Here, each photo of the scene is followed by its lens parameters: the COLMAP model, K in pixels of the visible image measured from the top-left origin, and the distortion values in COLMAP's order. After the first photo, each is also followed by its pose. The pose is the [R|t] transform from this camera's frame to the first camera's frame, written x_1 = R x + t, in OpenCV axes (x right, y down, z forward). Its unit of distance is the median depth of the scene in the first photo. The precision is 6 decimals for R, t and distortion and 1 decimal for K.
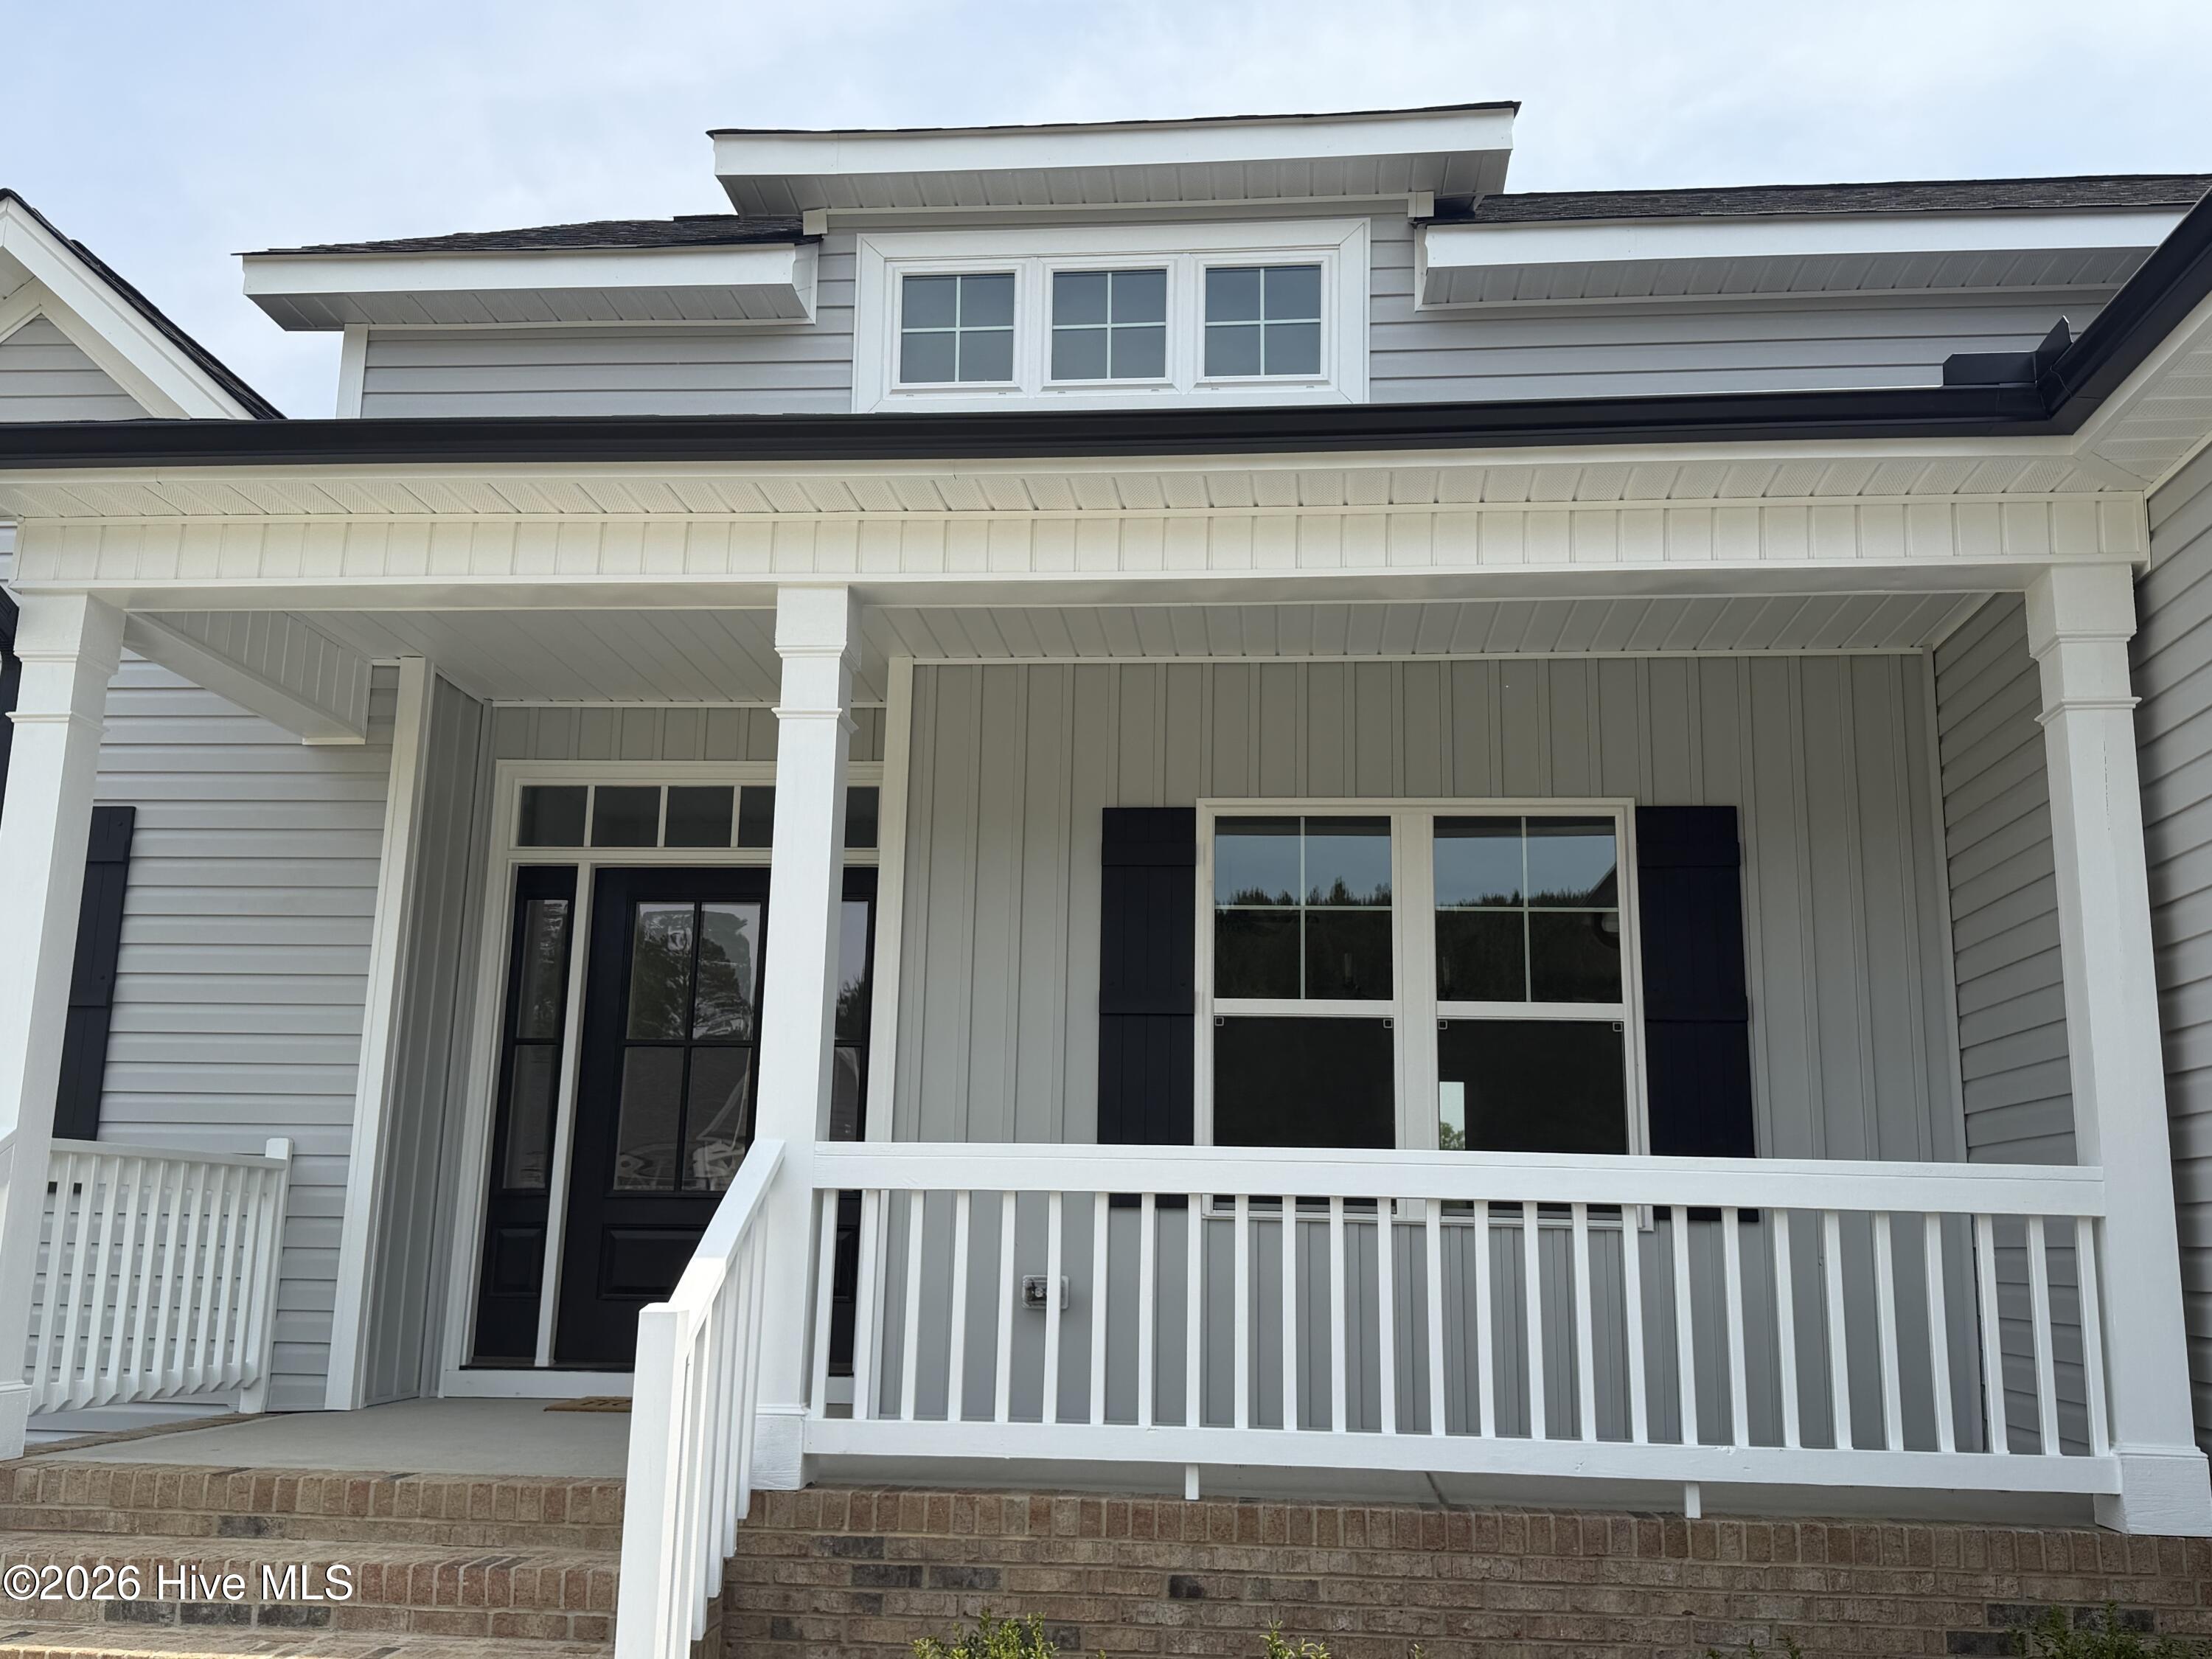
lens RADIAL K [[1958.1, 0, 1103.0], [0, 1958.1, 831.8], [0, 0, 1]] dist [0.089854, -0.009409]
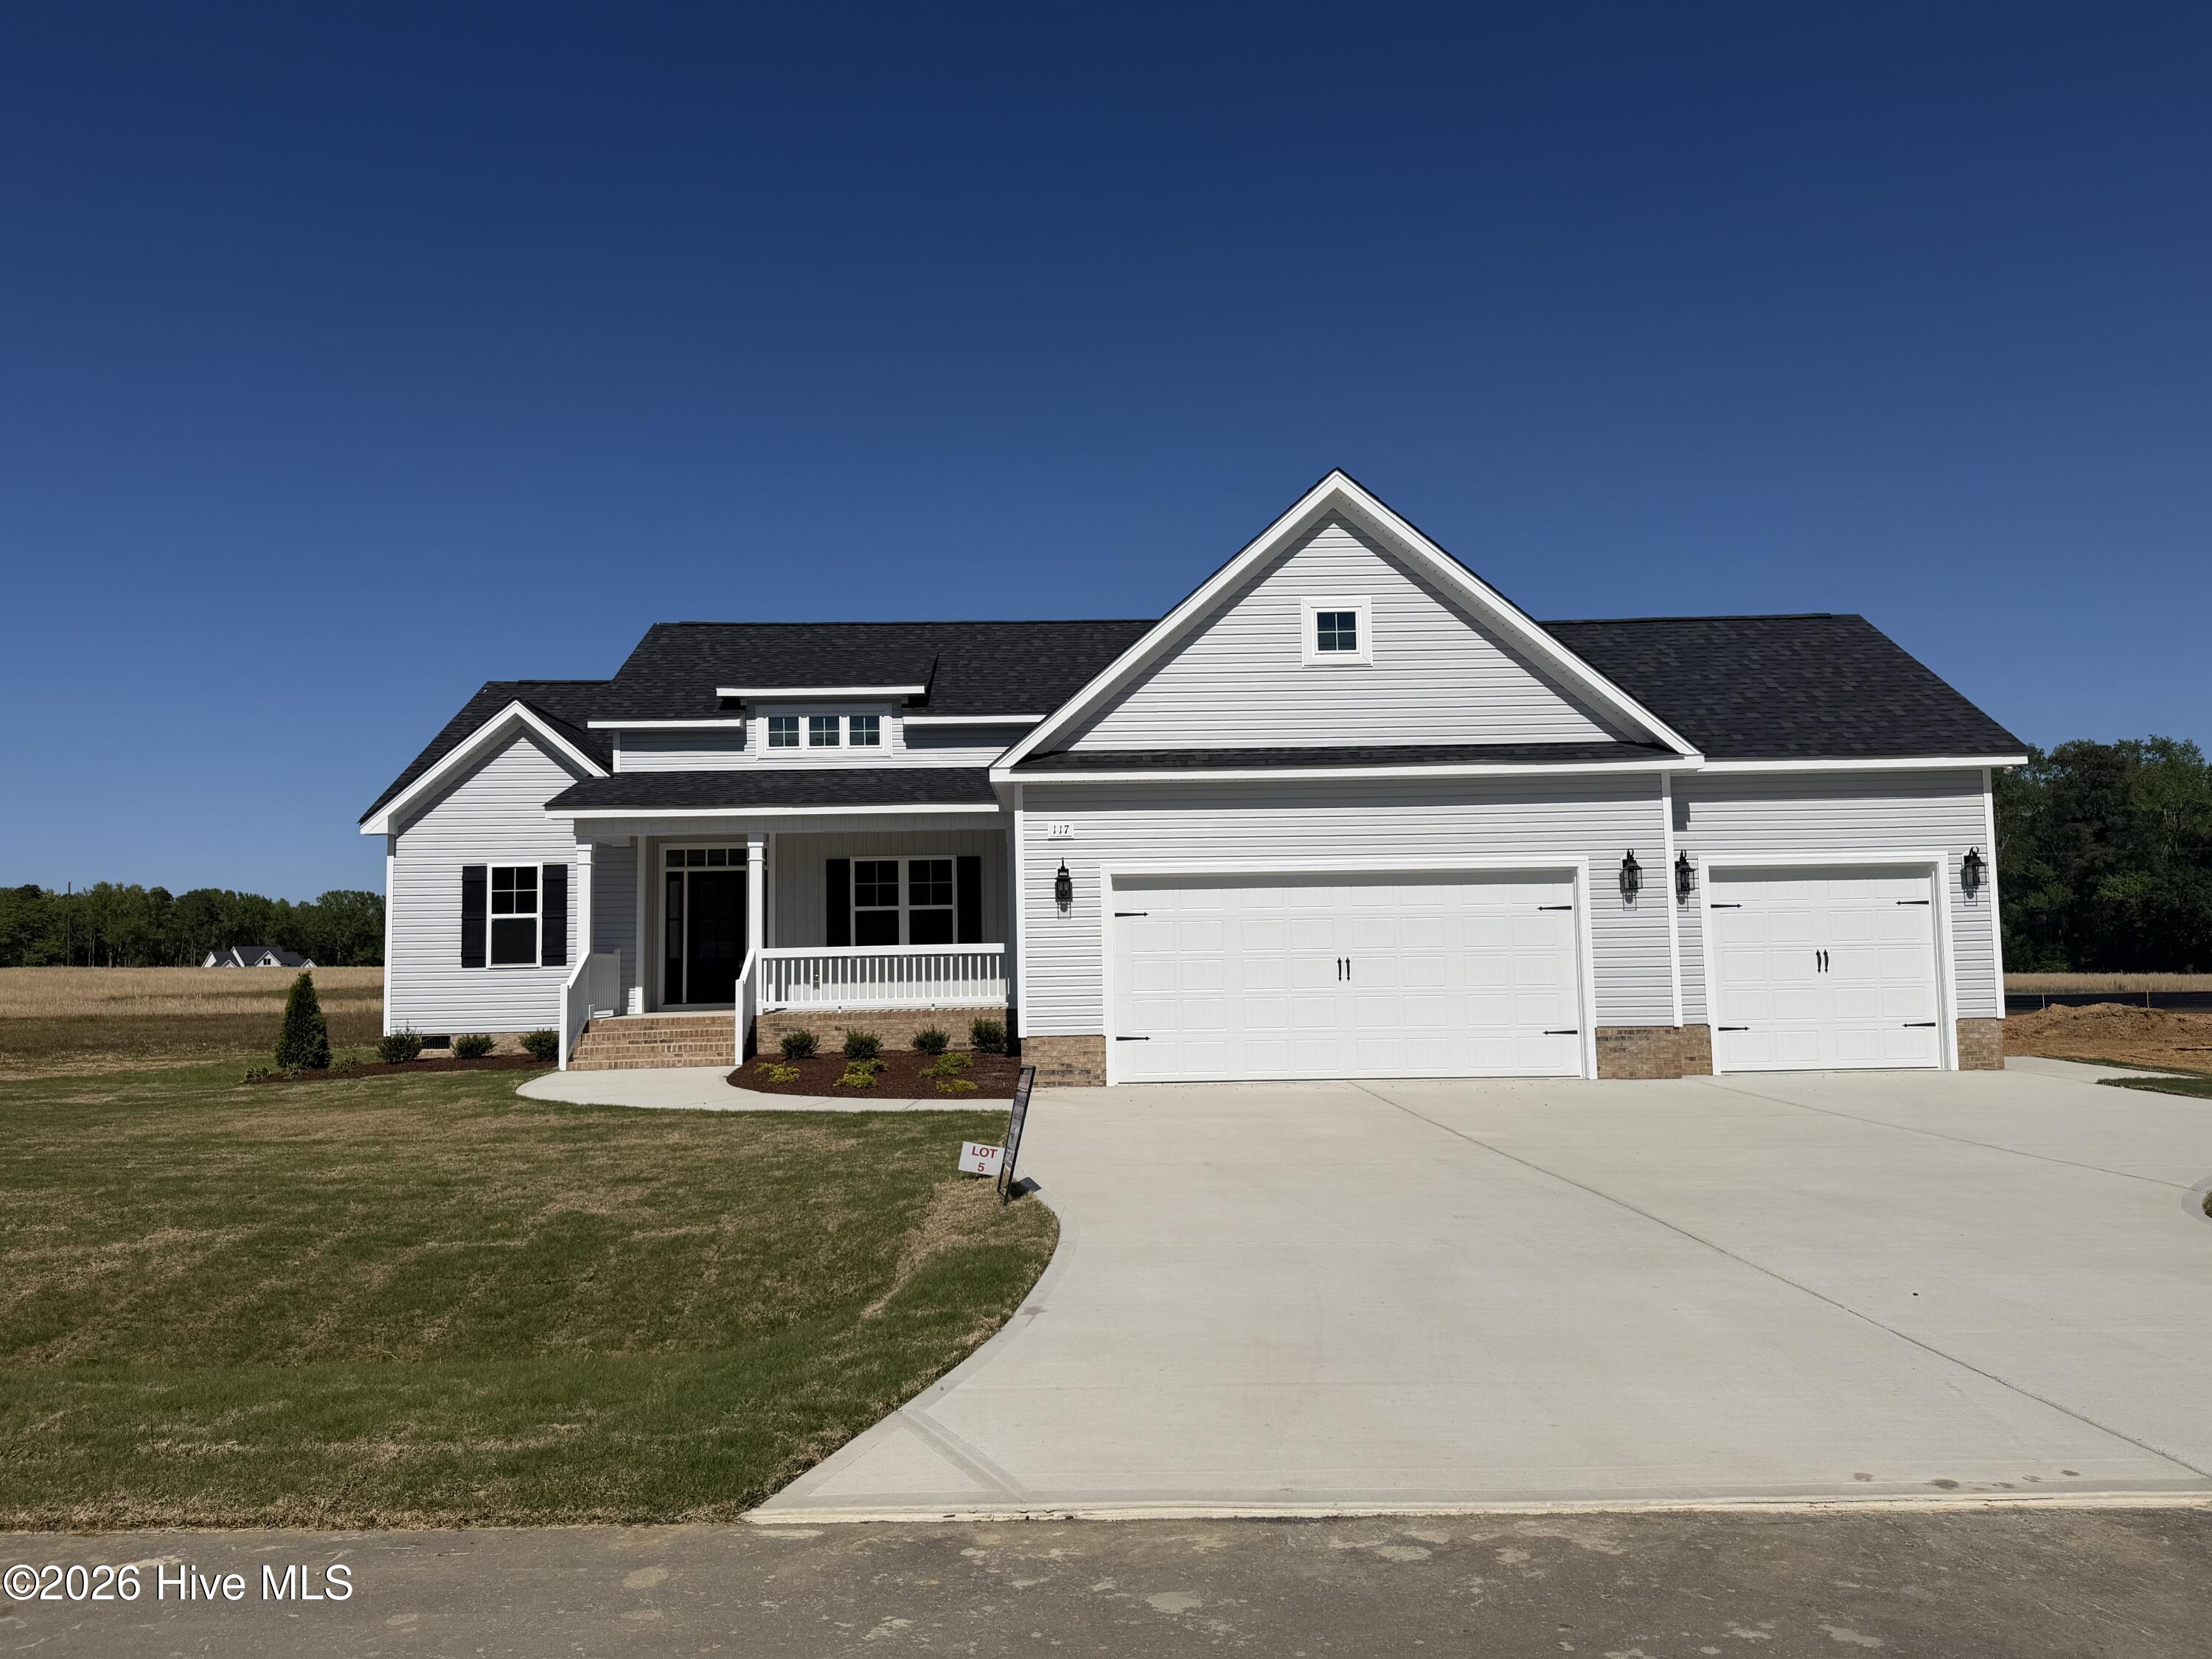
lens RADIAL K [[1538.5, 0, 1106.0], [0, 1538.5, 829.5], [0, 0, 1]] dist [0.073018, -0.003194]
pose [[0.992017, -0.029275, 0.122658, 0.184672], [0.014954, 0.993126, 0.116092, -0.434917], [-0.125213, -0.113331, 0.985636, -2.186205]]
